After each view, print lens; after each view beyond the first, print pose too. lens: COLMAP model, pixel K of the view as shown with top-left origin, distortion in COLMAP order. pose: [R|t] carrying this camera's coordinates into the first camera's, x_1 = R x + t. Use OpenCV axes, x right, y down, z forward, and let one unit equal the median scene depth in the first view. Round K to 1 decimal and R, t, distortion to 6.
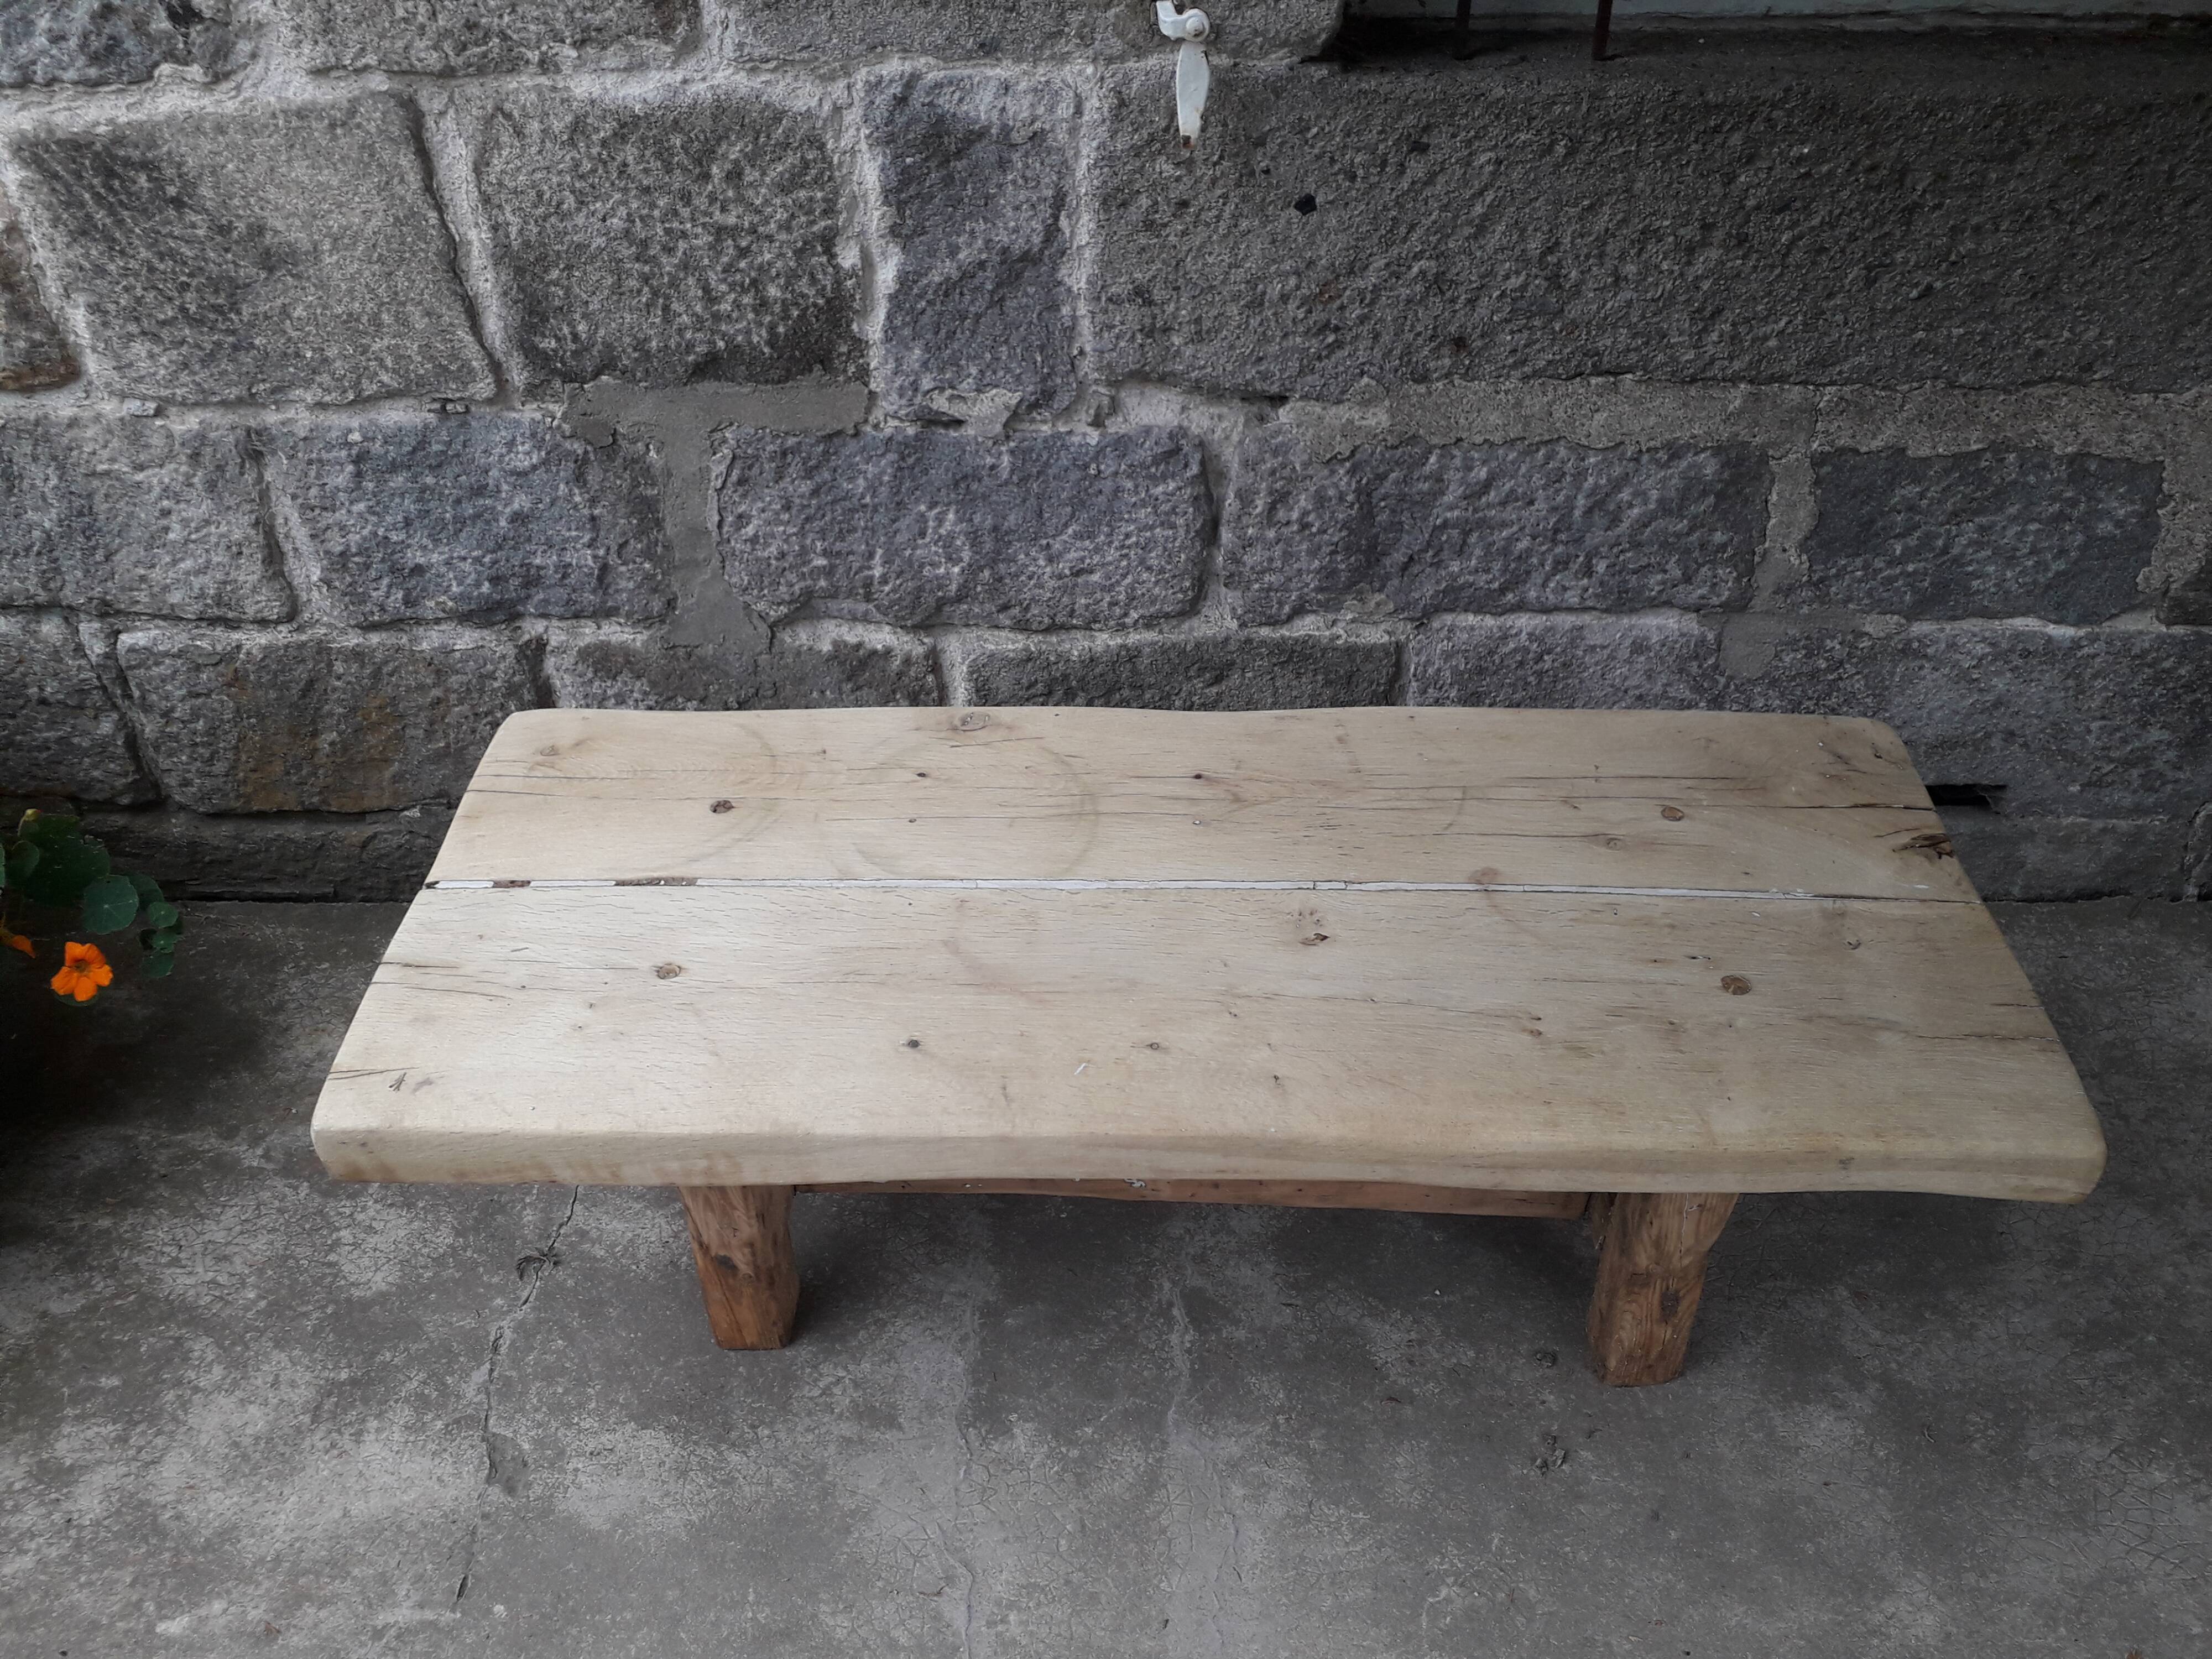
lens RADIAL K [[1765.6, 0, 1109.0], [0, 1765.6, 823.1], [0, 0, 1]] dist [0.064085, -0.089710]
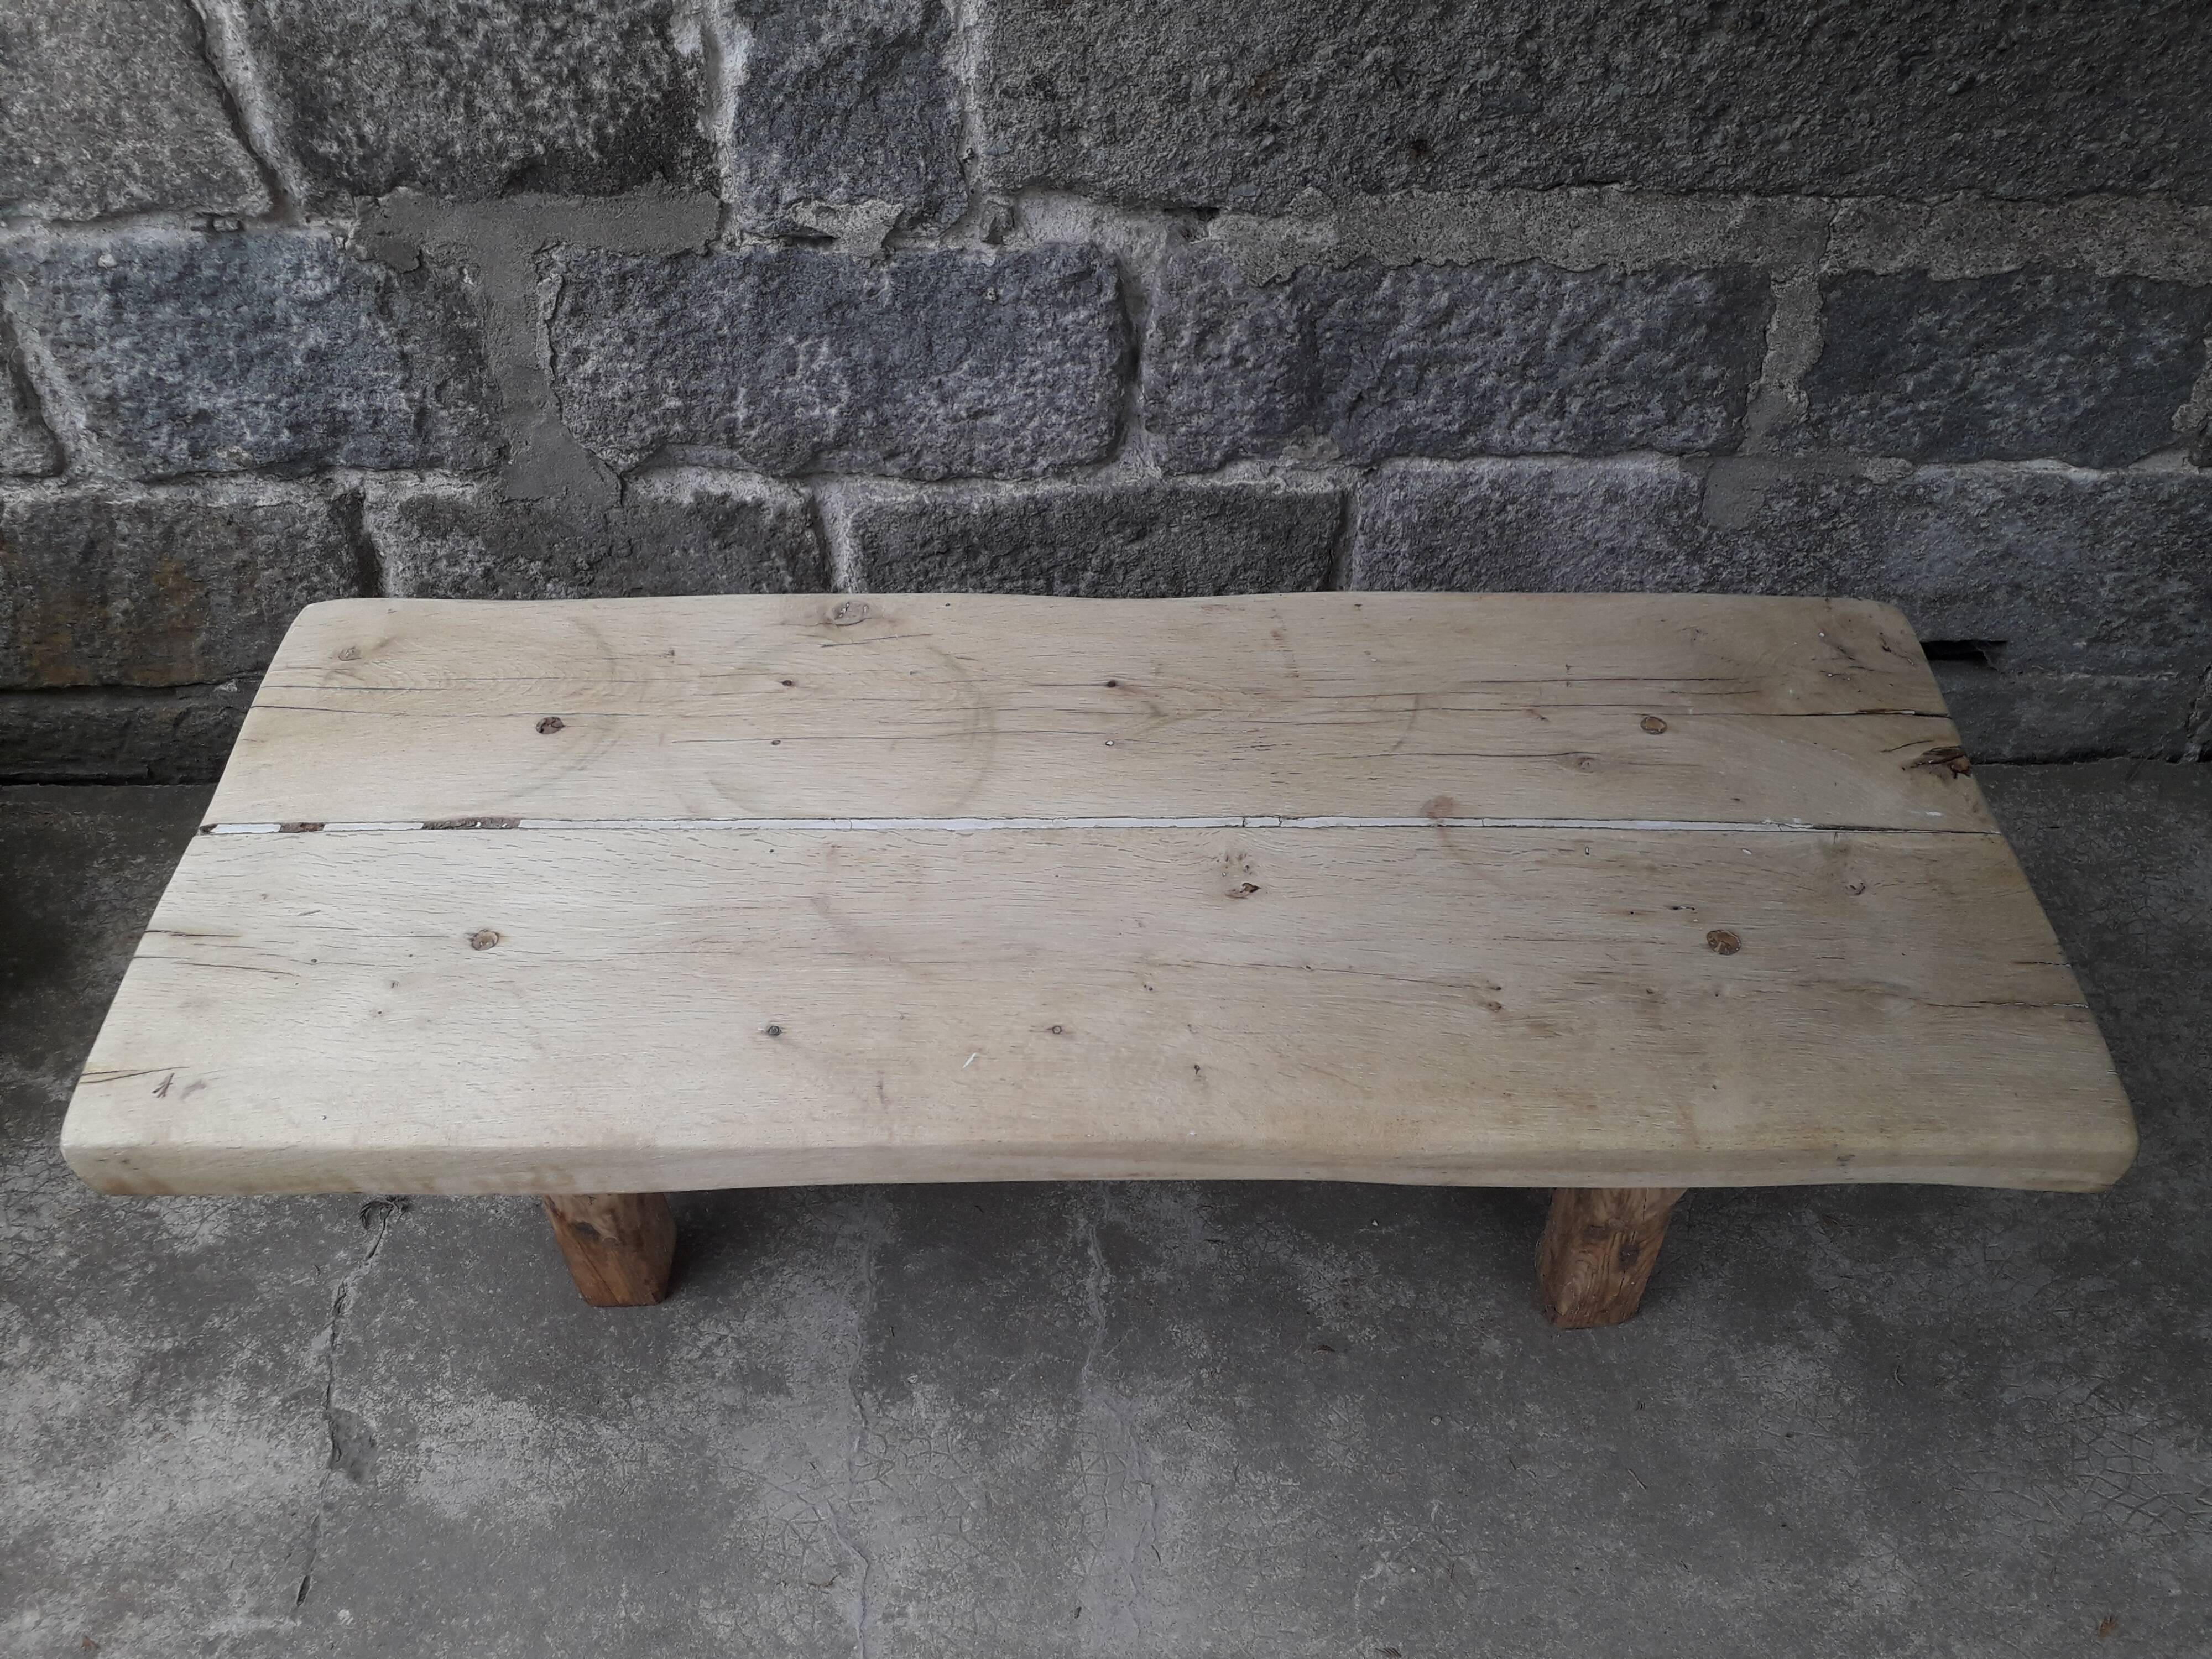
lens RADIAL K [[1773.0, 0, 1105.2], [0, 1773.0, 821.3], [0, 0, 1]] dist [0.049817, -0.055460]
pose [[0.999450, -0.010426, 0.031494, 0.016979], [0.005935, 0.990209, 0.139470, -0.068893], [-0.032640, -0.139206, 0.989725, 0.115194]]
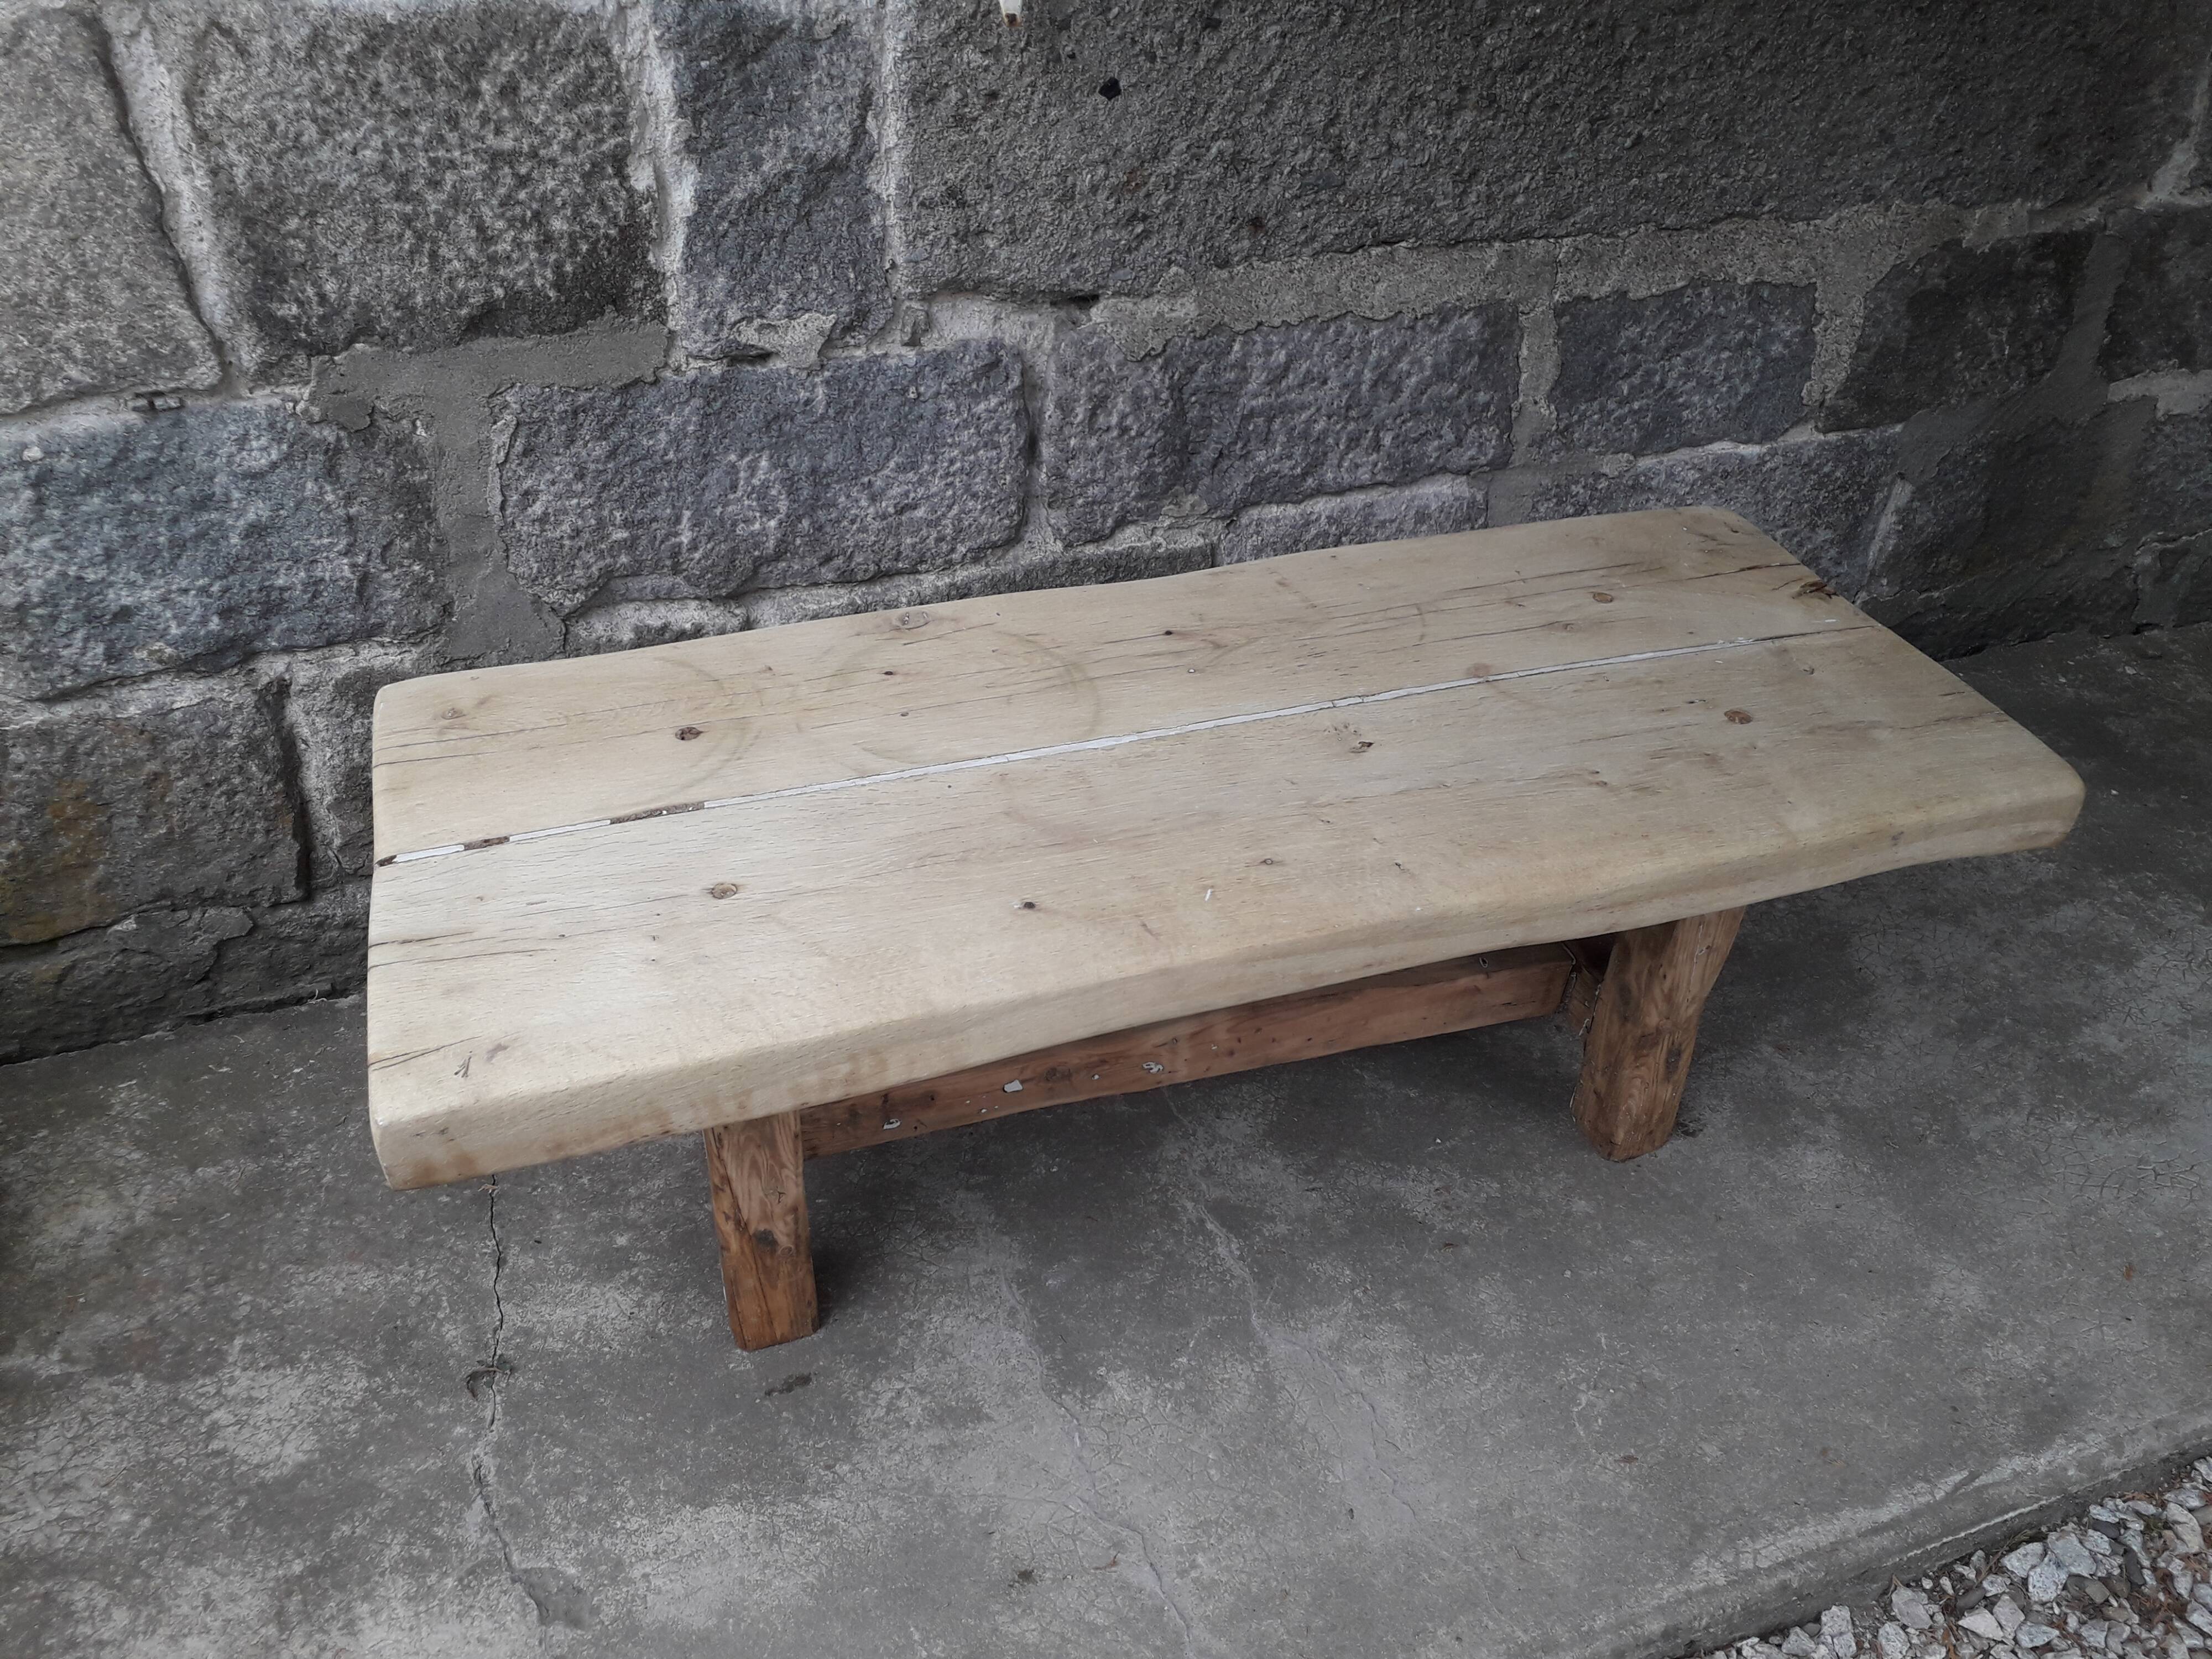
lens RADIAL K [[1748.6, 0, 1102.4], [0, 1748.6, 820.0], [0, 0, 1]] dist [0.126686, -0.260096]
pose [[0.928653, -0.184828, 0.321624, -0.264679], [0.202990, 0.978897, -0.023568, 0.068204], [-0.310481, 0.087173, 0.946574, 0.095450]]
